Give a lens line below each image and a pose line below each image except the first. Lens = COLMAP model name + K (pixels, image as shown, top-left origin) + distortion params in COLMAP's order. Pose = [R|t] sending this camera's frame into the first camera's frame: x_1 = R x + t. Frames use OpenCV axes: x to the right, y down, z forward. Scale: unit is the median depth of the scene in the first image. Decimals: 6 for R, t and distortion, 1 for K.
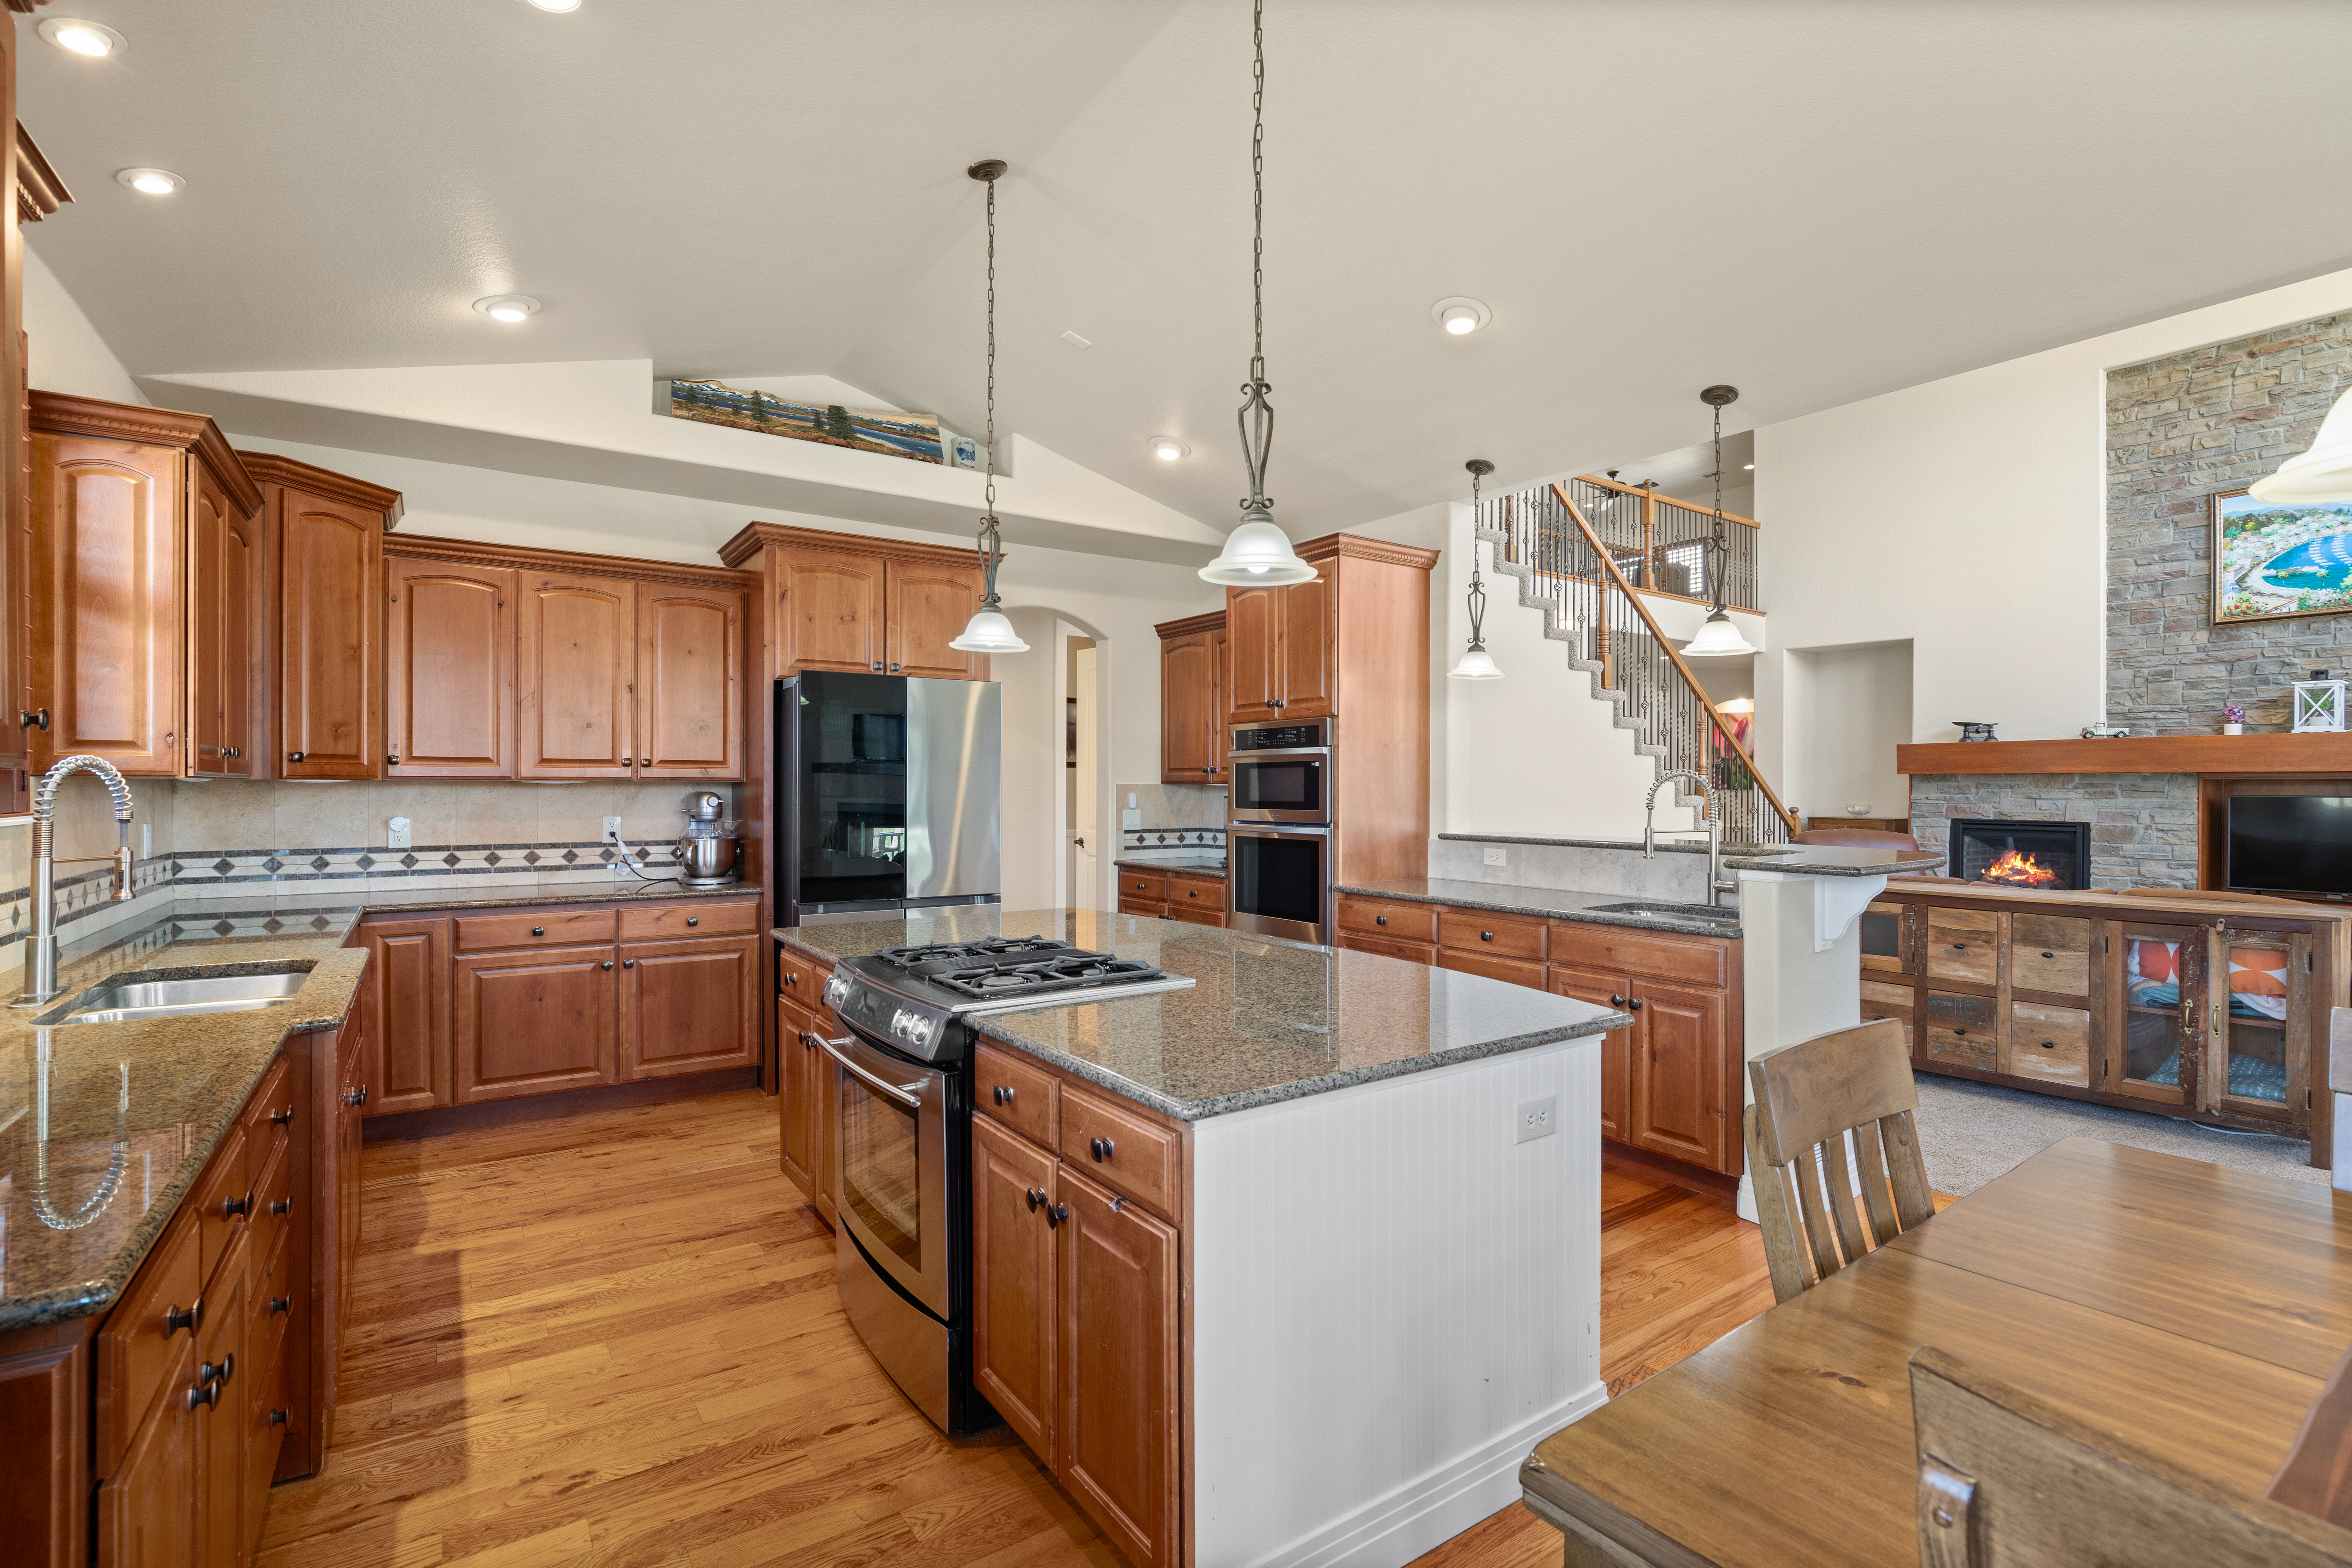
lens RADIAL K [[1074.8, 0, 1182.8], [0, 1074.8, 786.5], [0, 0, 1]] dist [0.000483, 0.001447]
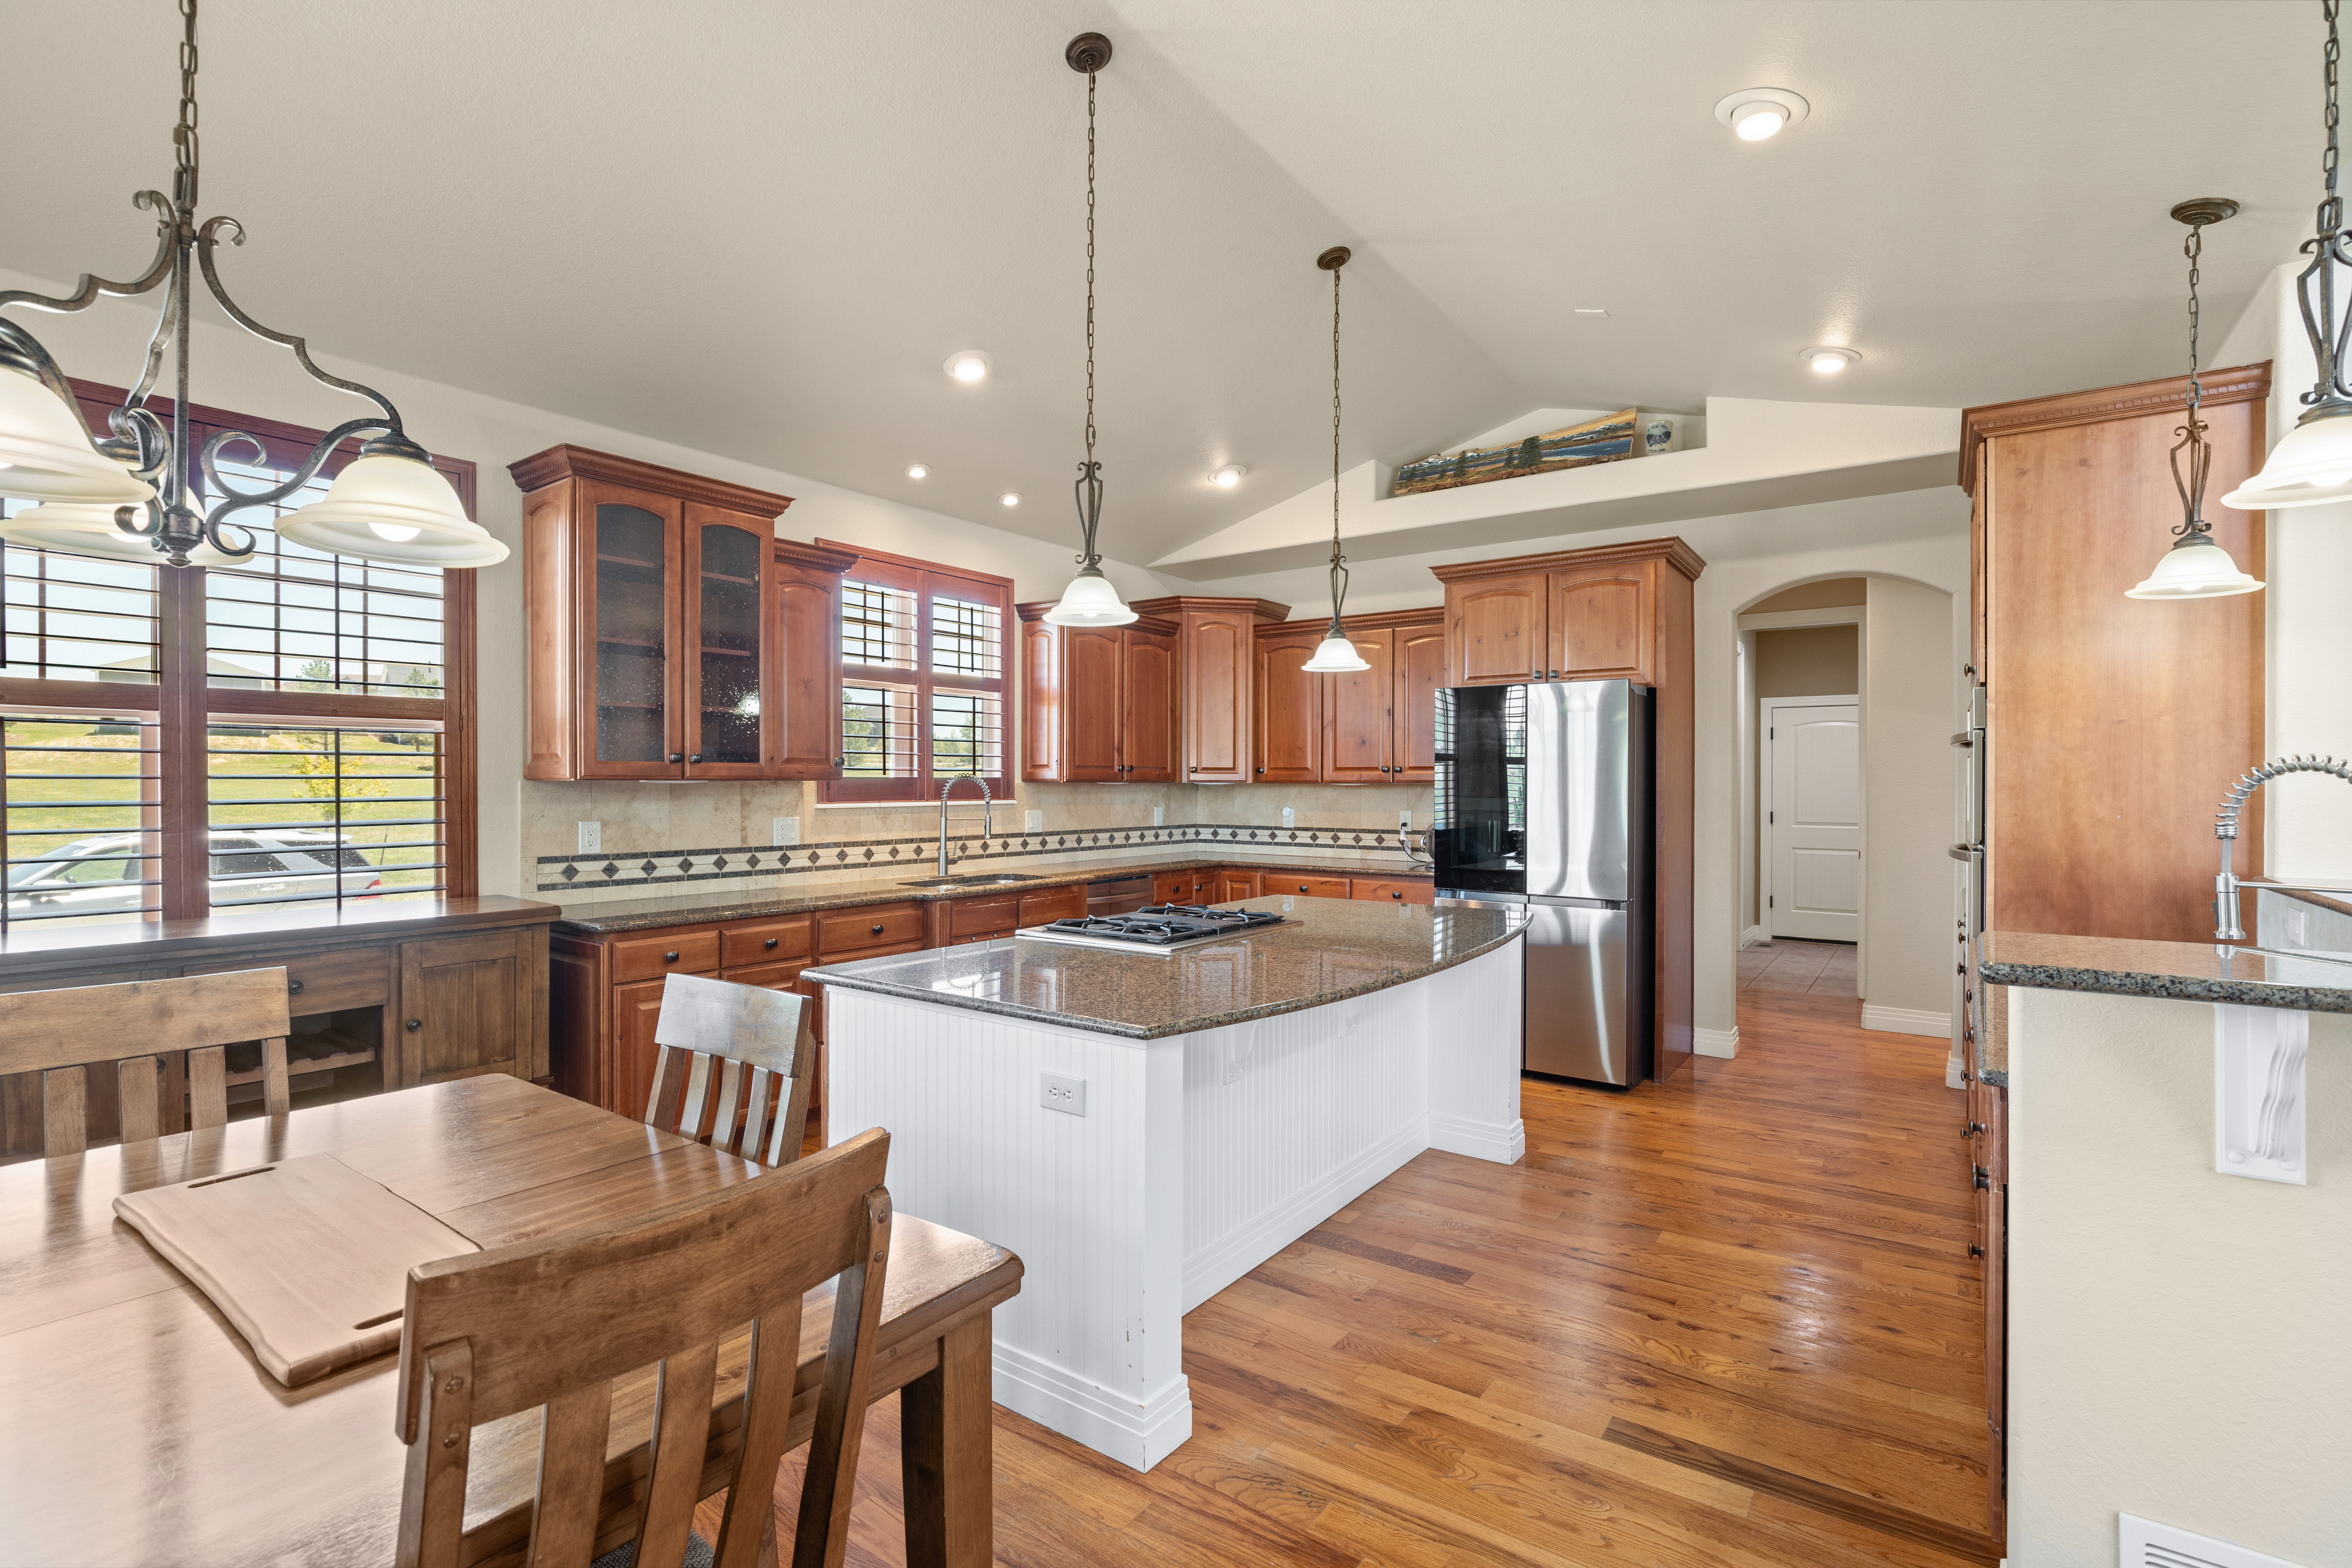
lens RADIAL K [[1074.8, 0, 1185.4], [0, 1074.8, 781.5], [0, 0, 1]] dist [0.000483, 0.001447]
pose [[0.326063, -0.000801, -0.945348, 0.623326], [-0.005383, 0.999982, -0.002704, -0.002932], [0.945333, 0.005971, 0.326052, 0.338943]]
